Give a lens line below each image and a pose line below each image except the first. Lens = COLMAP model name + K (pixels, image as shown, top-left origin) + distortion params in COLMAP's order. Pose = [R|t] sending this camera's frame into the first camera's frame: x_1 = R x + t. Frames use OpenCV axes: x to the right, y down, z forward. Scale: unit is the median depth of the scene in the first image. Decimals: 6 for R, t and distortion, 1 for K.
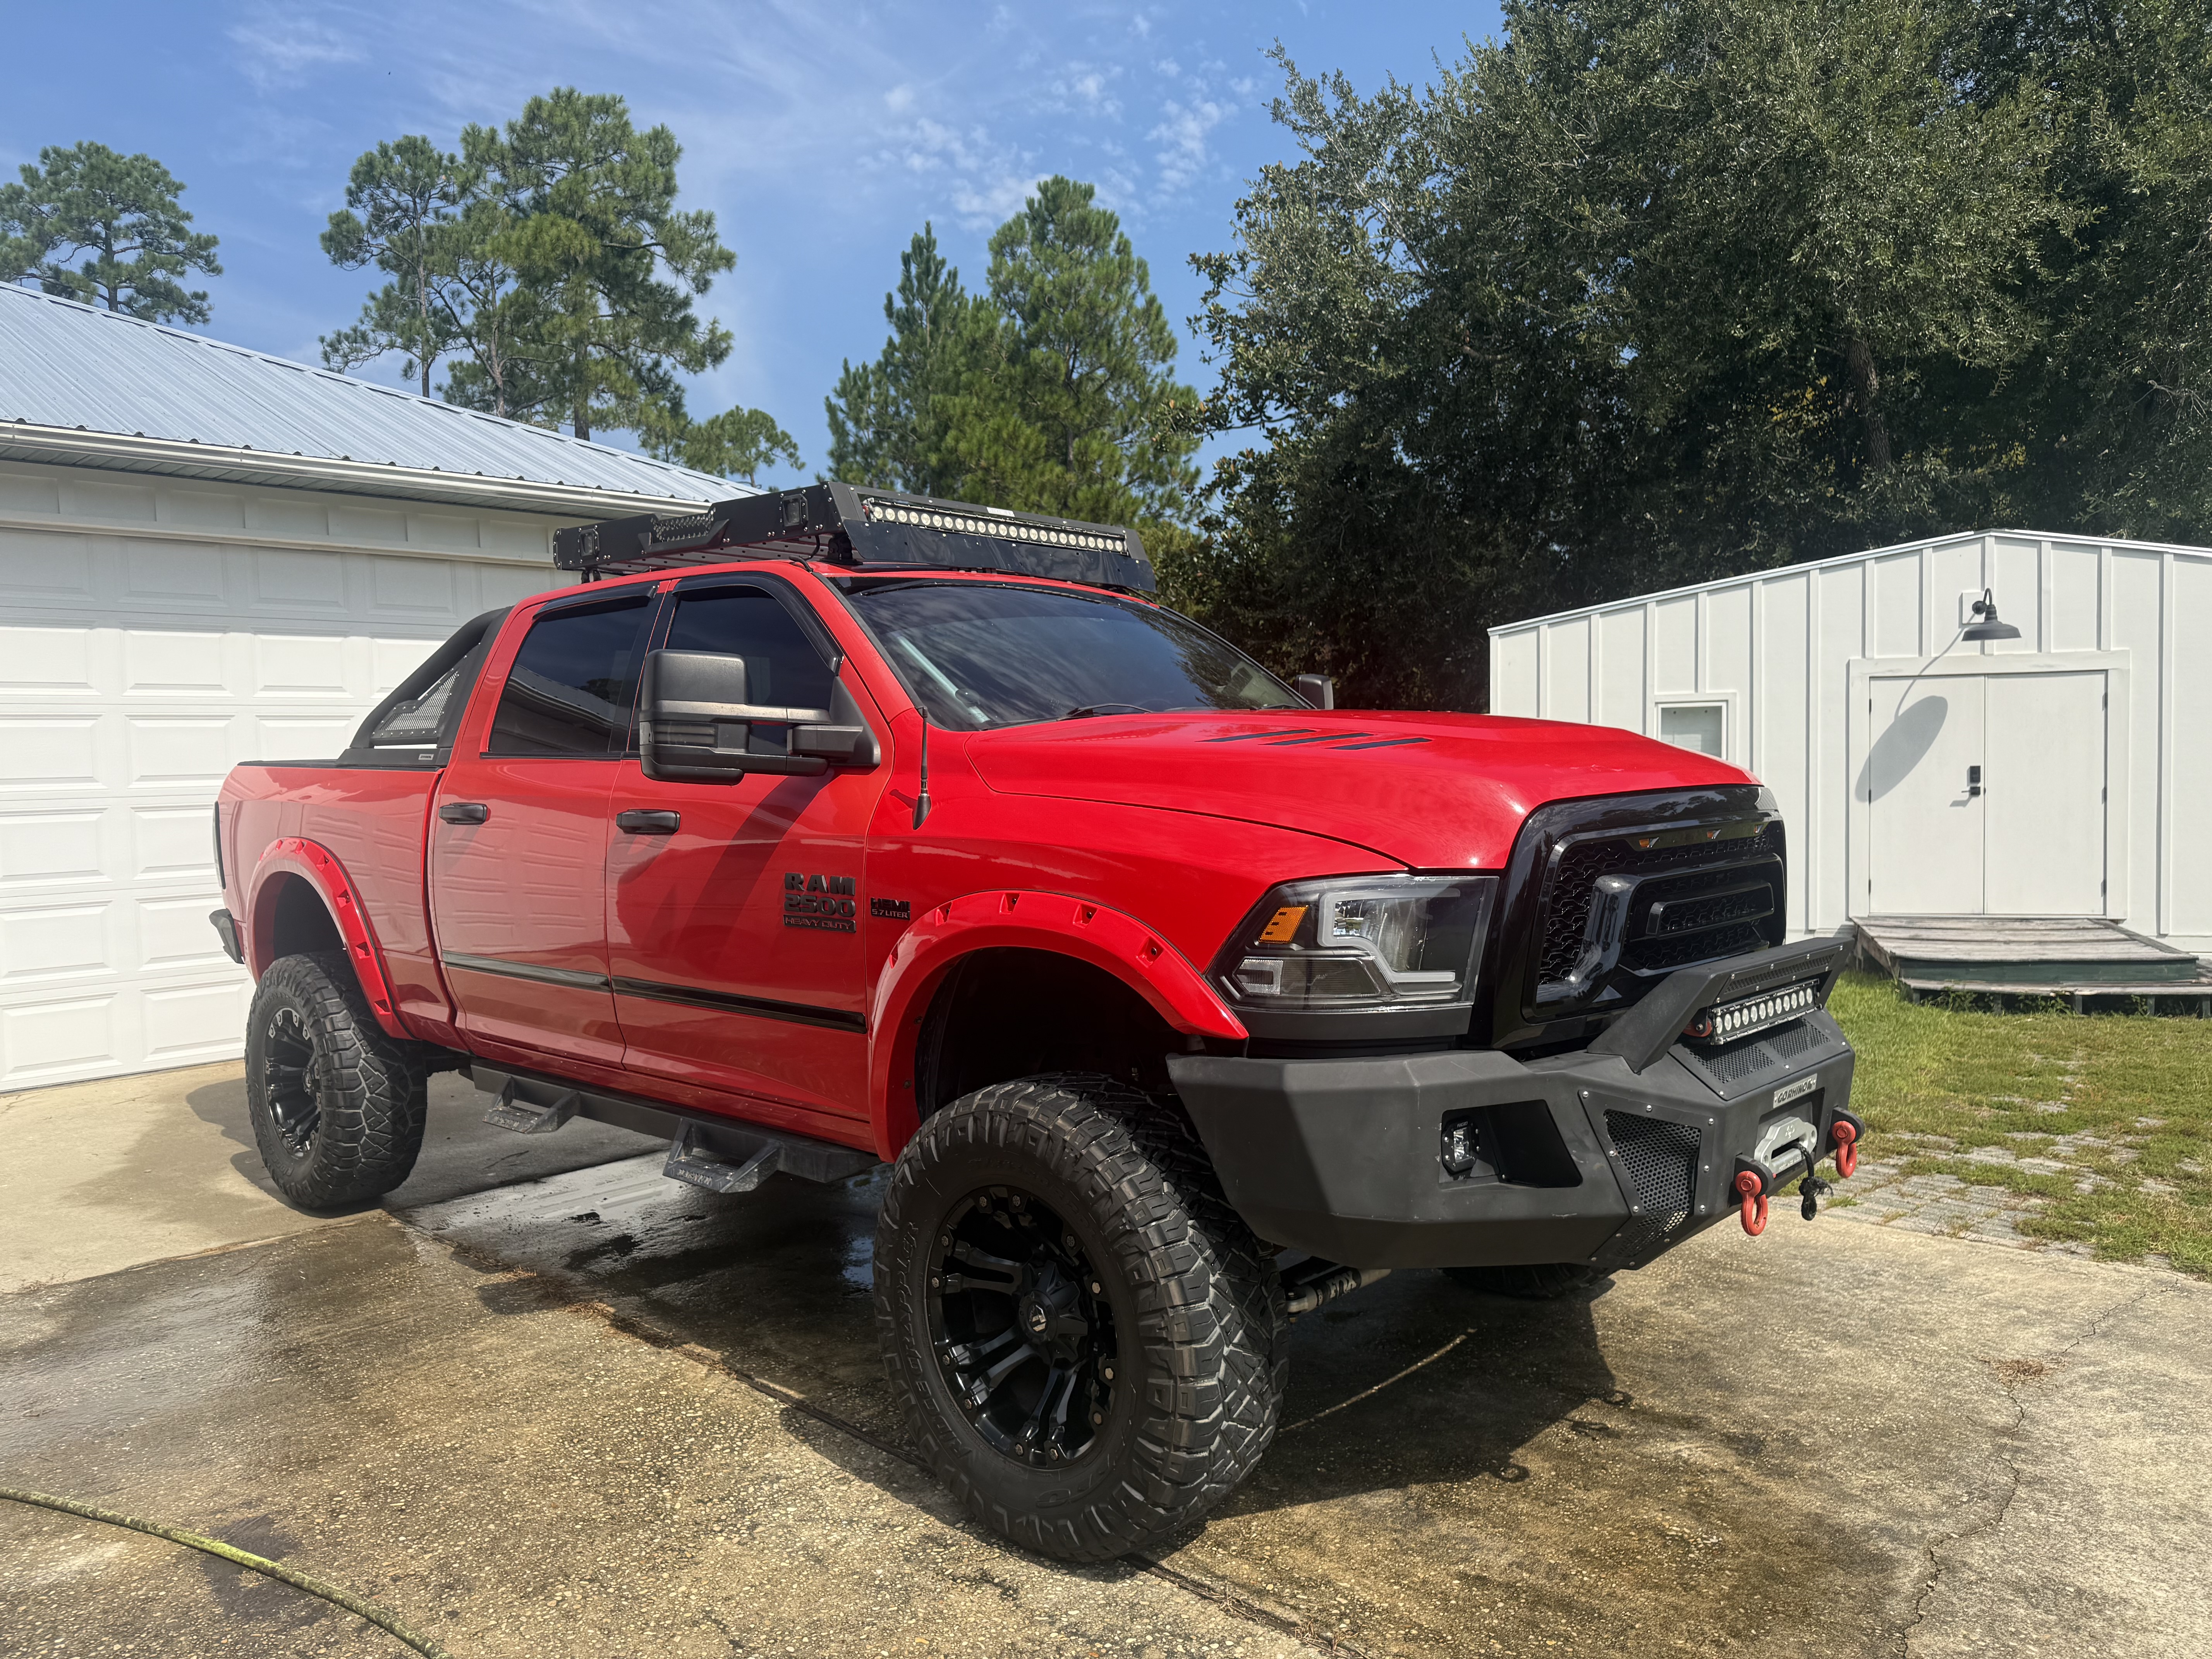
lens RADIAL K [[1552.5, 0, 1106.0], [0, 1552.5, 829.5], [0, 0, 1]] dist [0.010568, 0.007681]
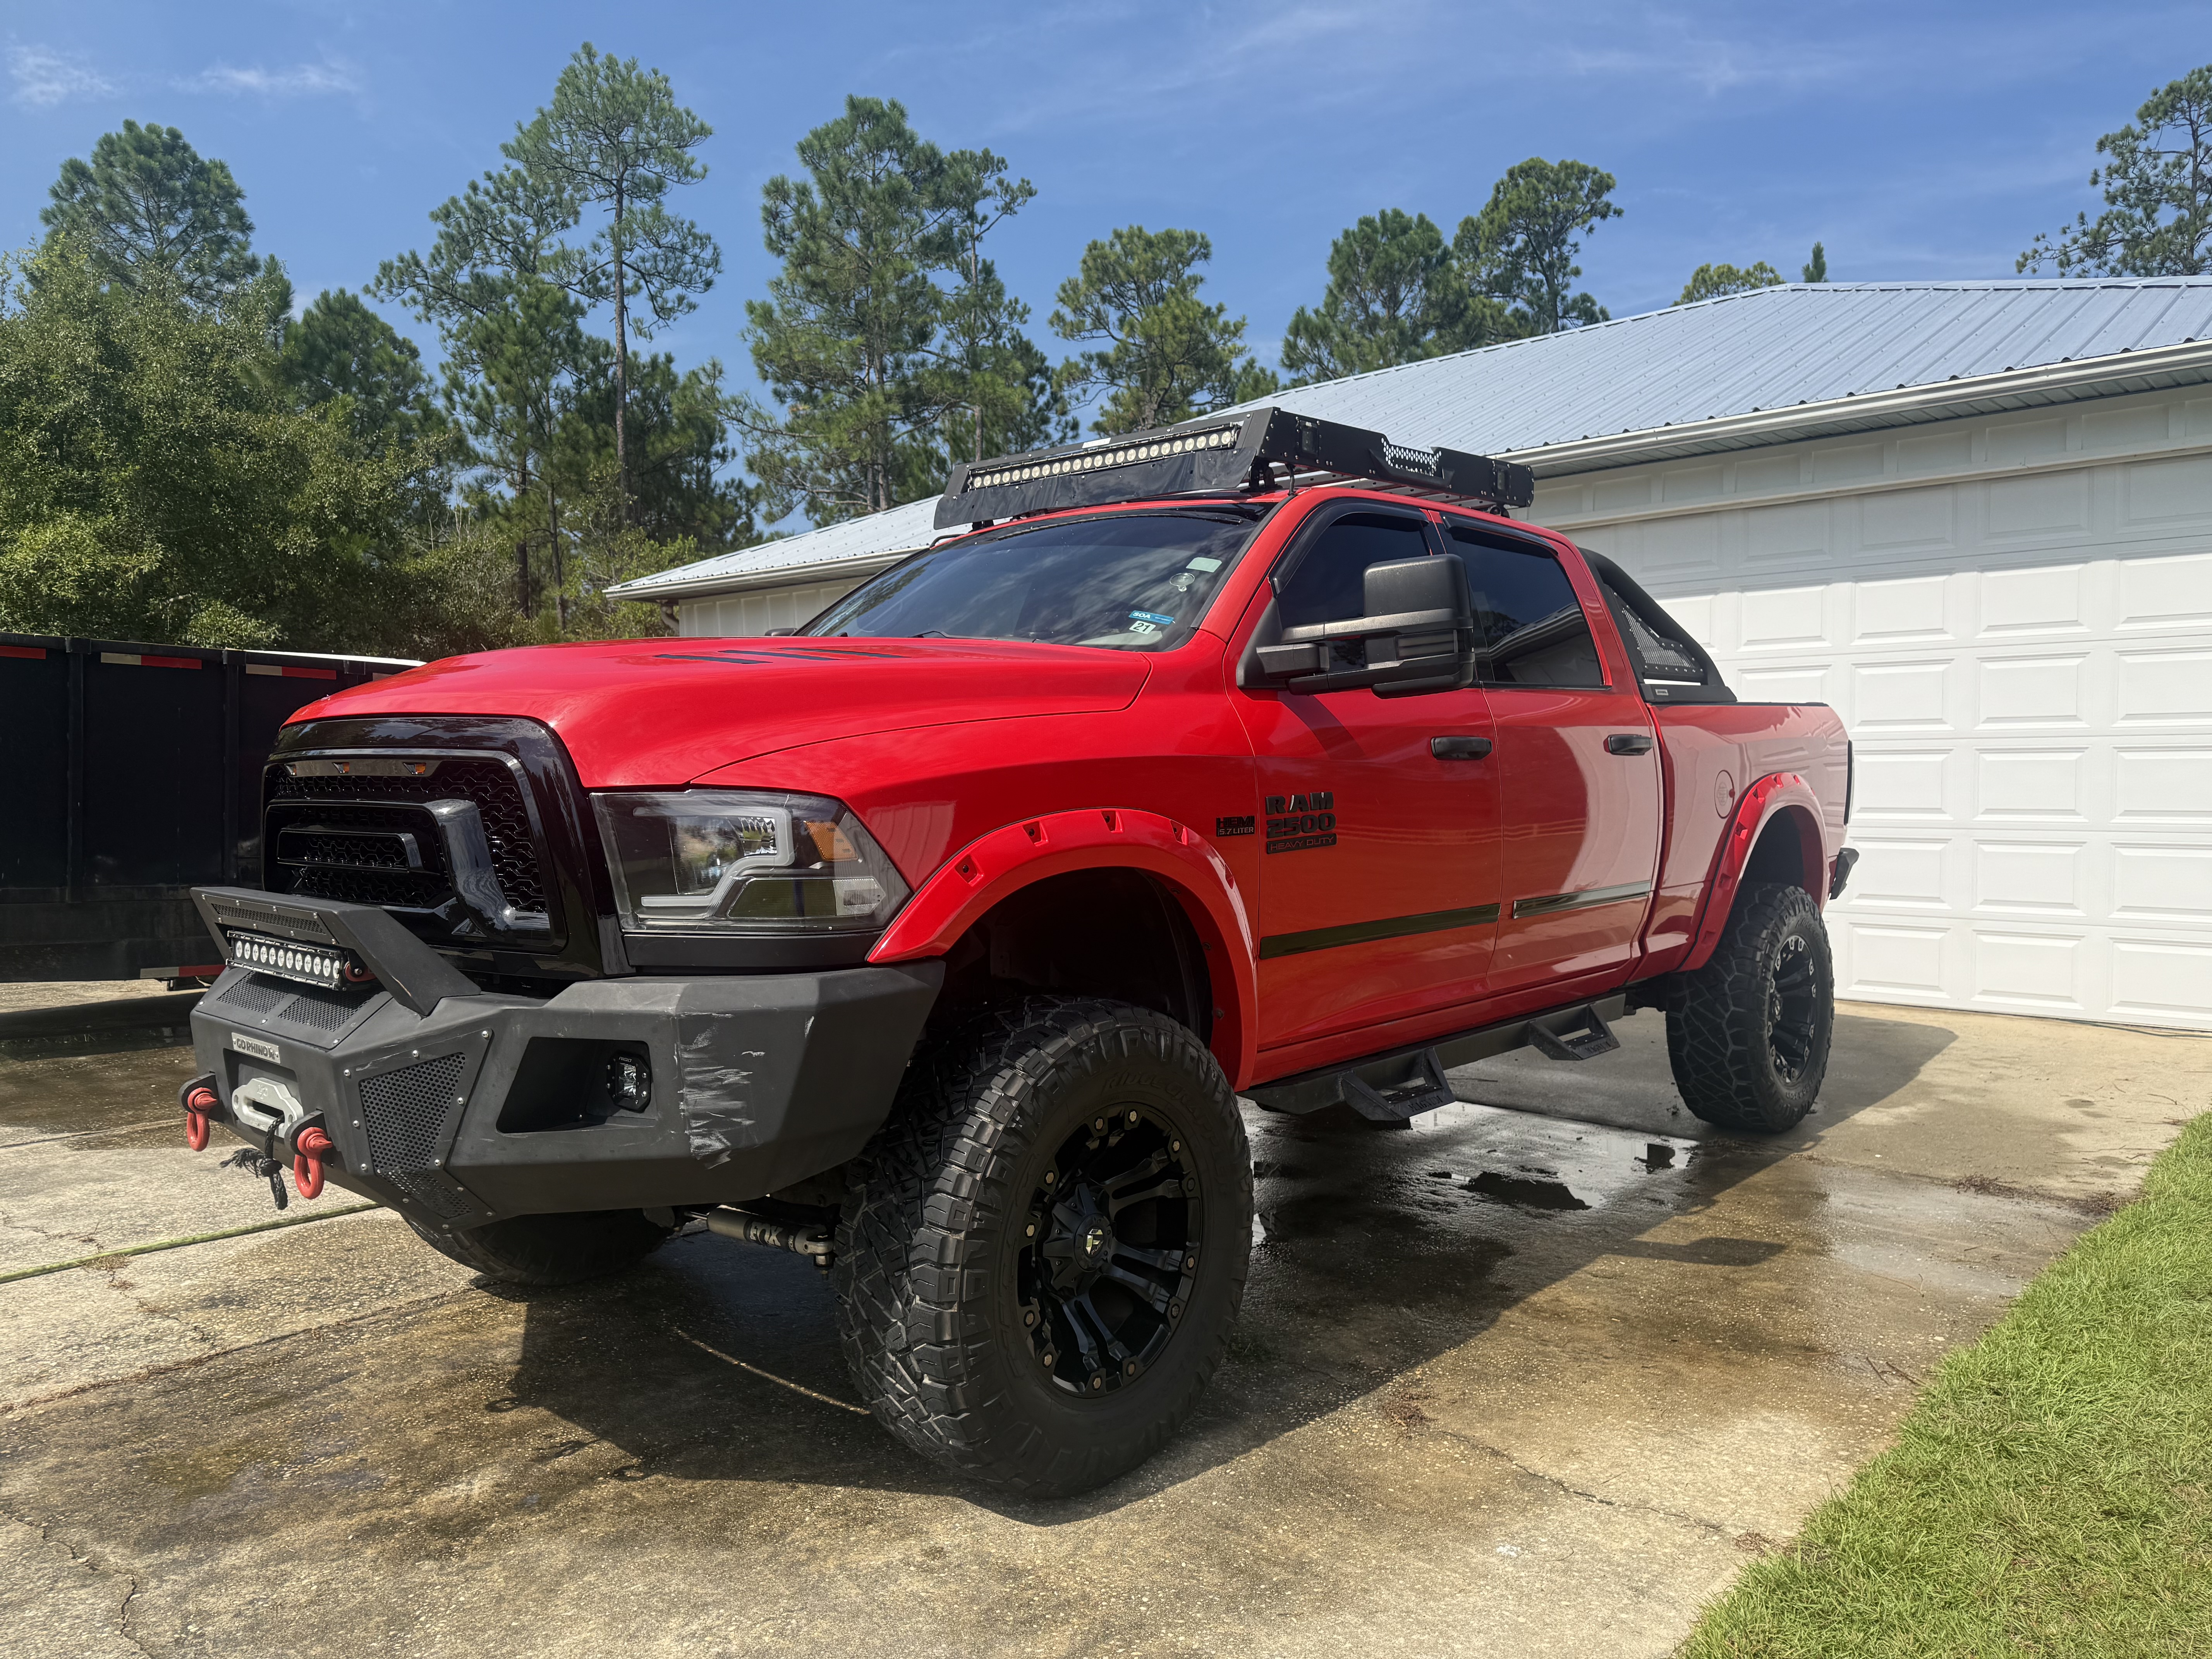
lens RADIAL K [[1552.5, 0, 1106.0], [0, 1552.5, 829.5], [0, 0, 1]] dist [0.010568, 0.007681]
pose [[0.026553, 0.060521, -0.997814, 1.174060], [-0.035299, 0.997600, 0.059569, -0.027729], [0.999024, 0.033640, 0.028625, 1.266005]]
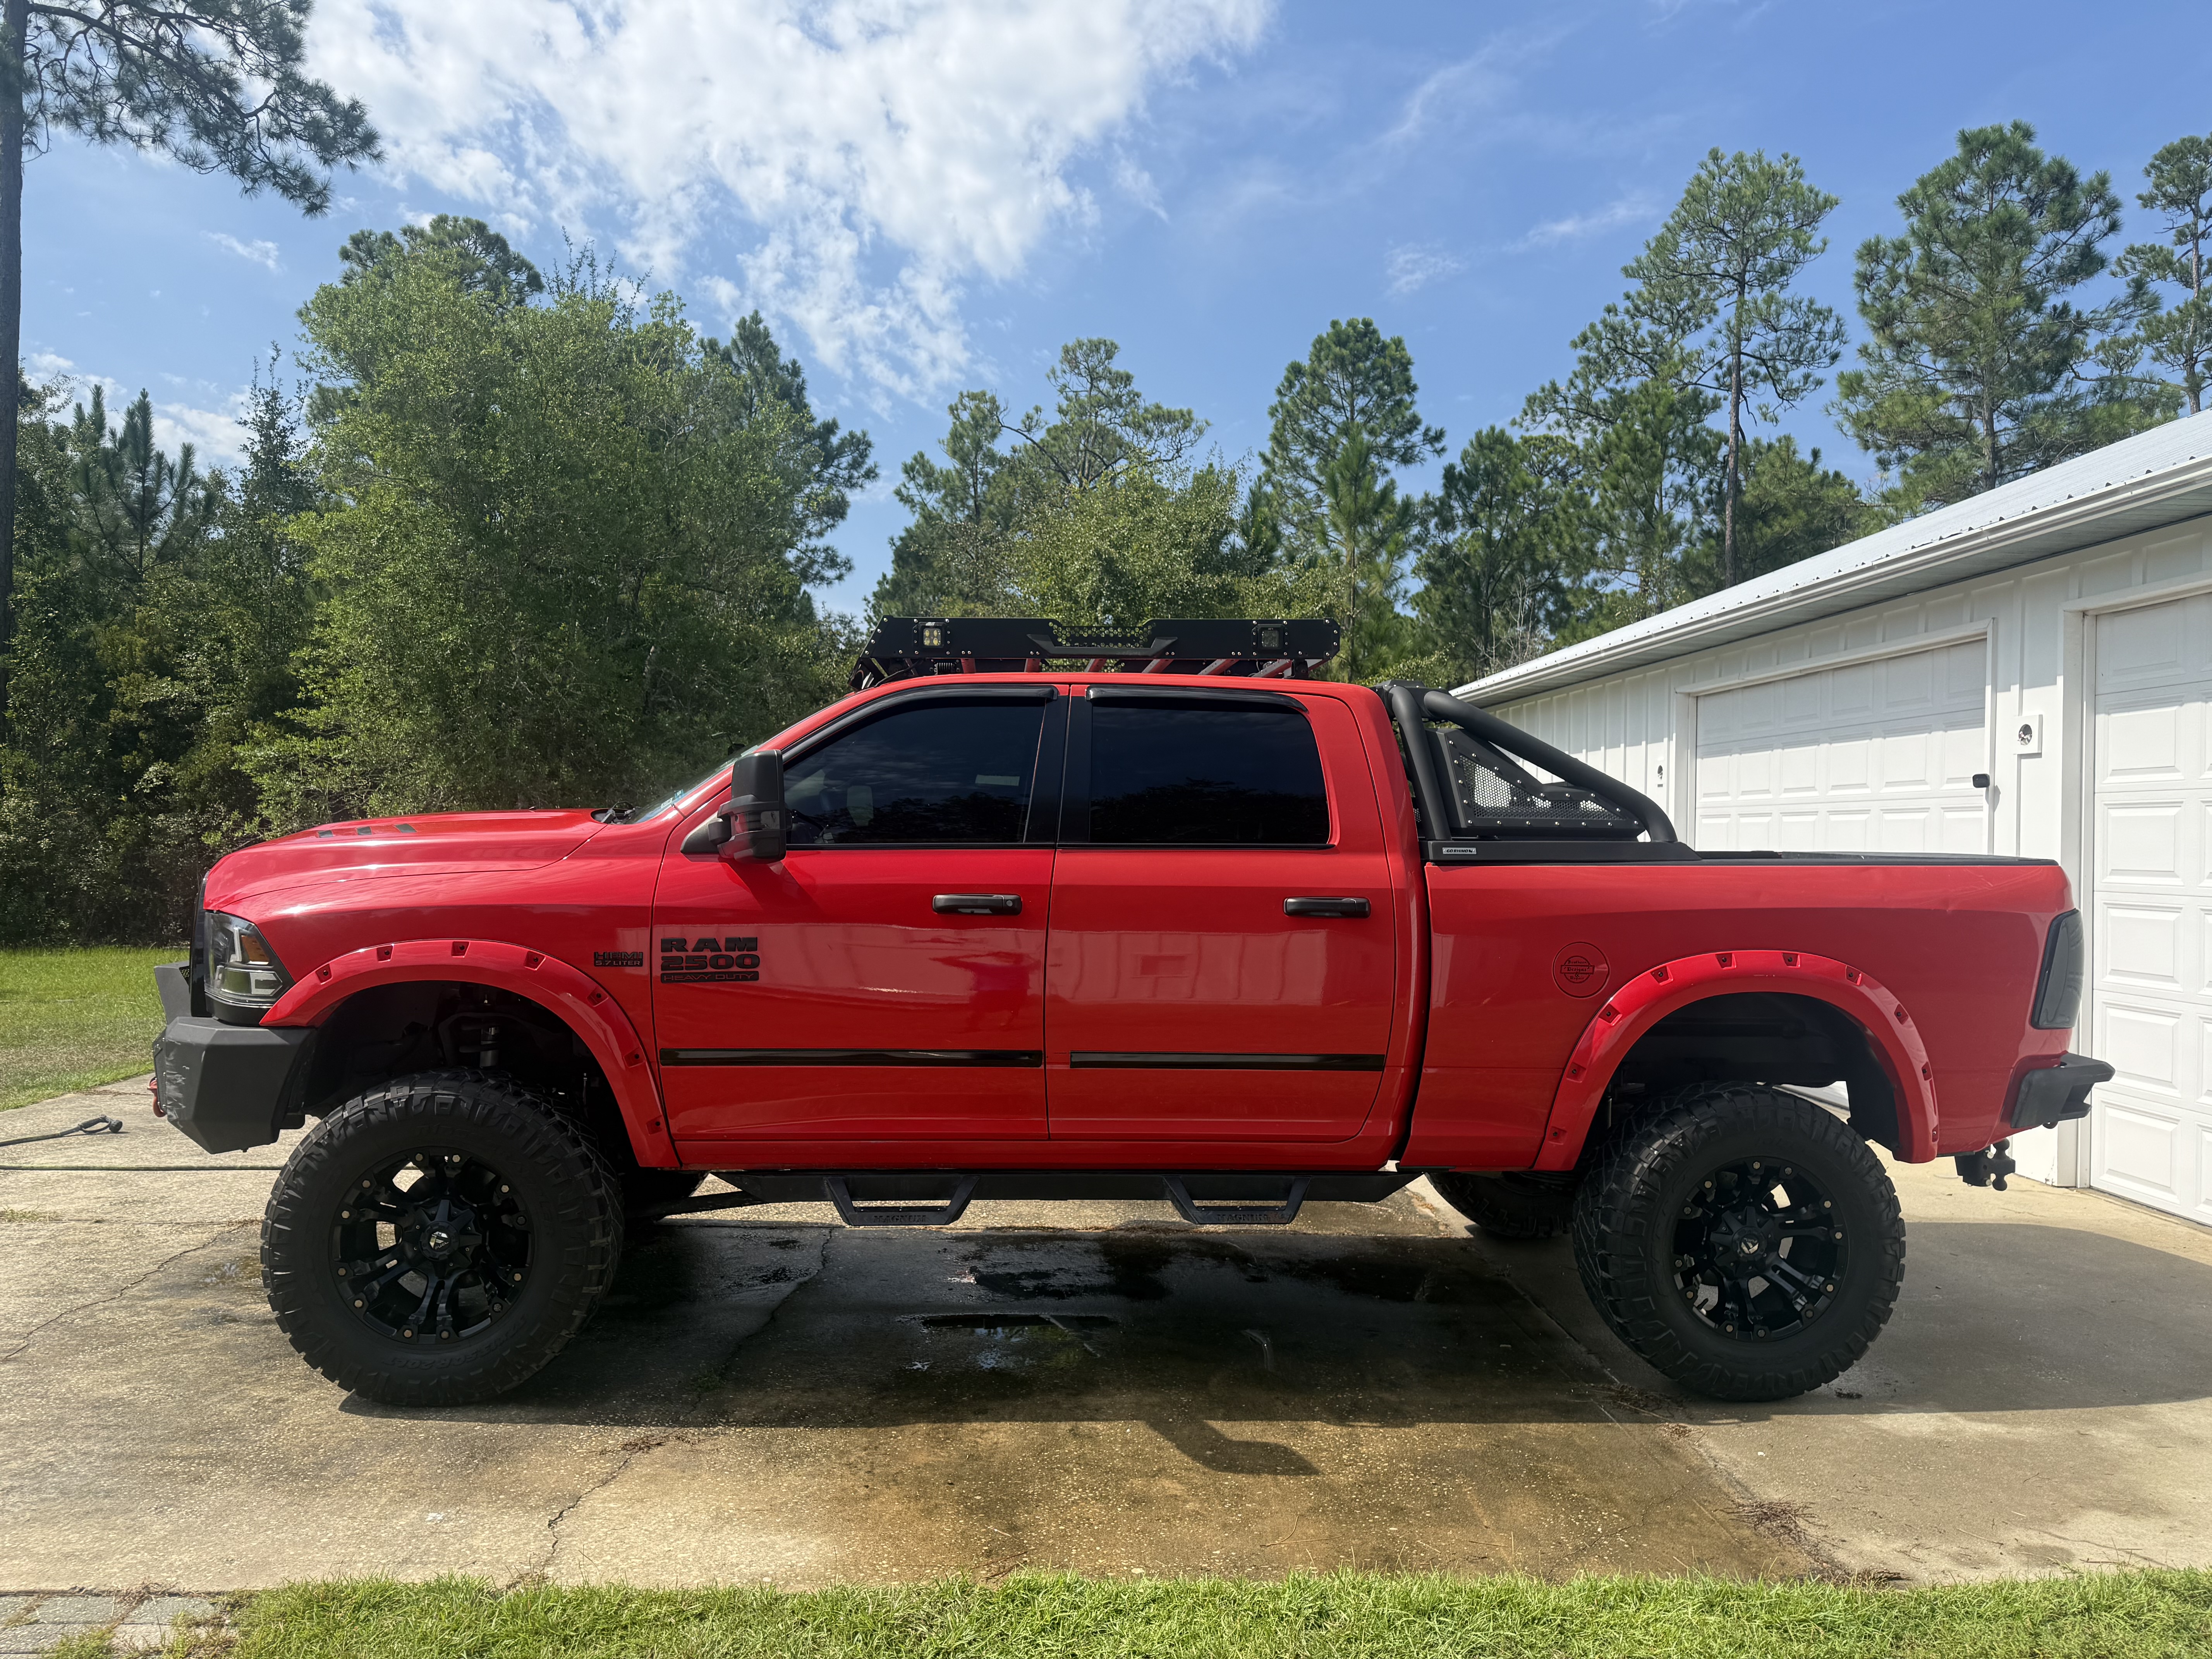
lens RADIAL K [[1535.7, 0, 1106.0], [0, 1535.7, 829.5], [0, 0, 1]] dist [0.031465, -0.035747]
pose [[-0.669581, -0.000060, -0.742739, 0.899715], [-0.041969, 0.998405, 0.037754, -0.142751], [0.741552, 0.056452, -0.668516, 2.464540]]
